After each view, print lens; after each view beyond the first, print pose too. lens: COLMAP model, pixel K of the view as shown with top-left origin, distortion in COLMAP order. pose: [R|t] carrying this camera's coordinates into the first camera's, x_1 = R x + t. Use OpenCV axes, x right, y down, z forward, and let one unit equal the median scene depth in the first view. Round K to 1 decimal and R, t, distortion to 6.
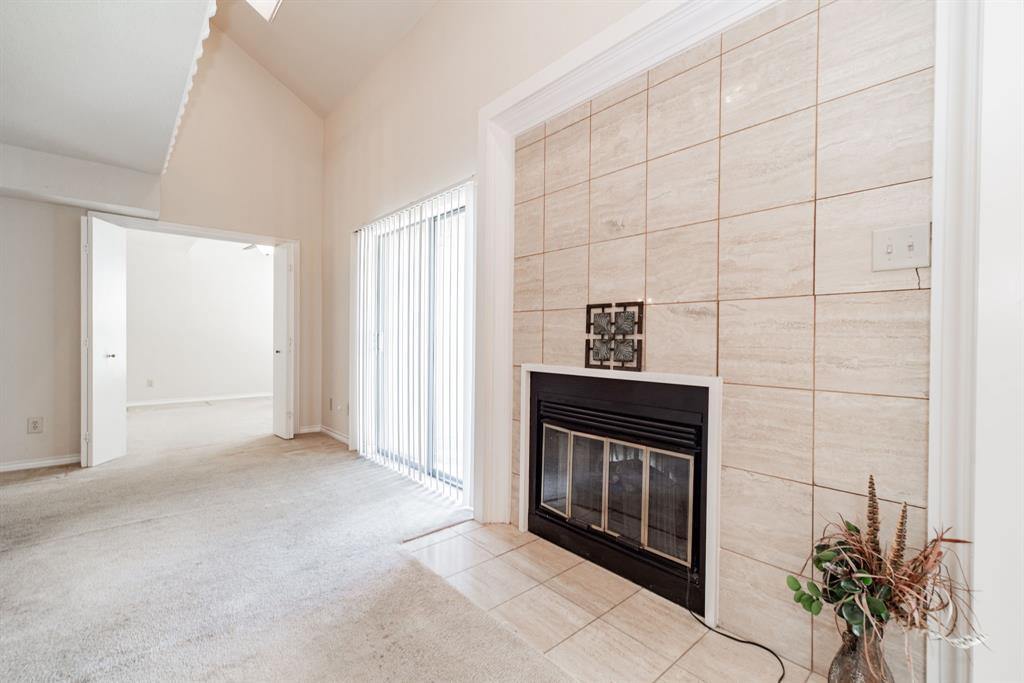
lens RADIAL K [[445.0, 0, 510.5], [0, 445.0, 341.9], [0, 0, 1]] dist [0.007100, 0.000444]
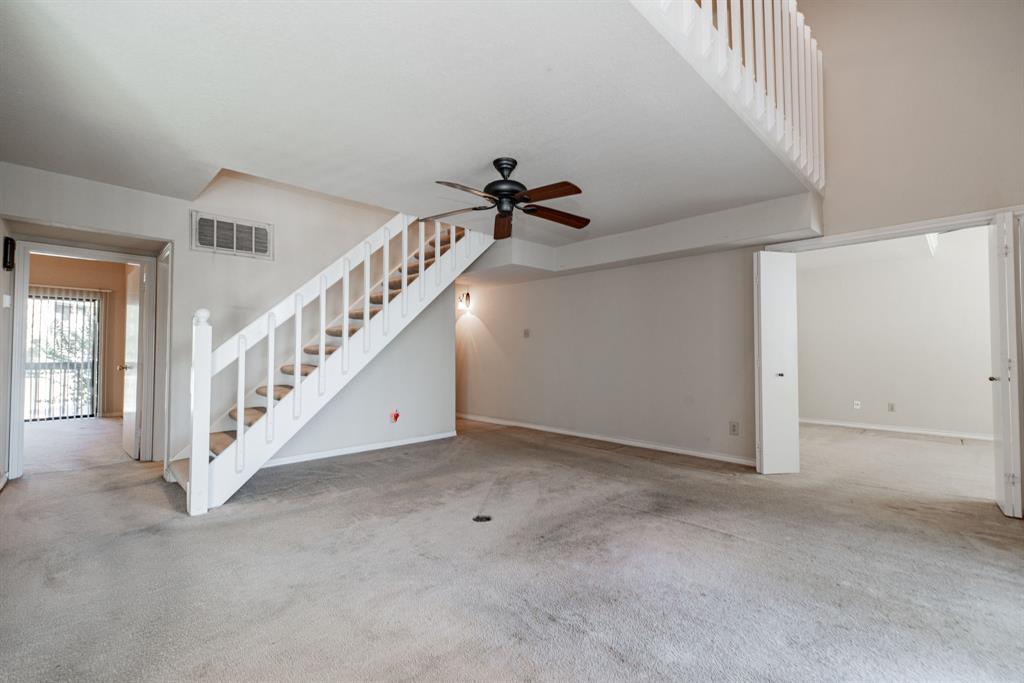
lens RADIAL K [[445.0, 0, 510.5], [0, 445.0, 341.9], [0, 0, 1]] dist [0.007100, 0.000444]
pose [[0.051710, -0.033850, -0.998088, 0.184057], [-0.009715, 0.999361, -0.034396, -0.006324], [0.998615, 0.011475, 0.051348, 0.385188]]
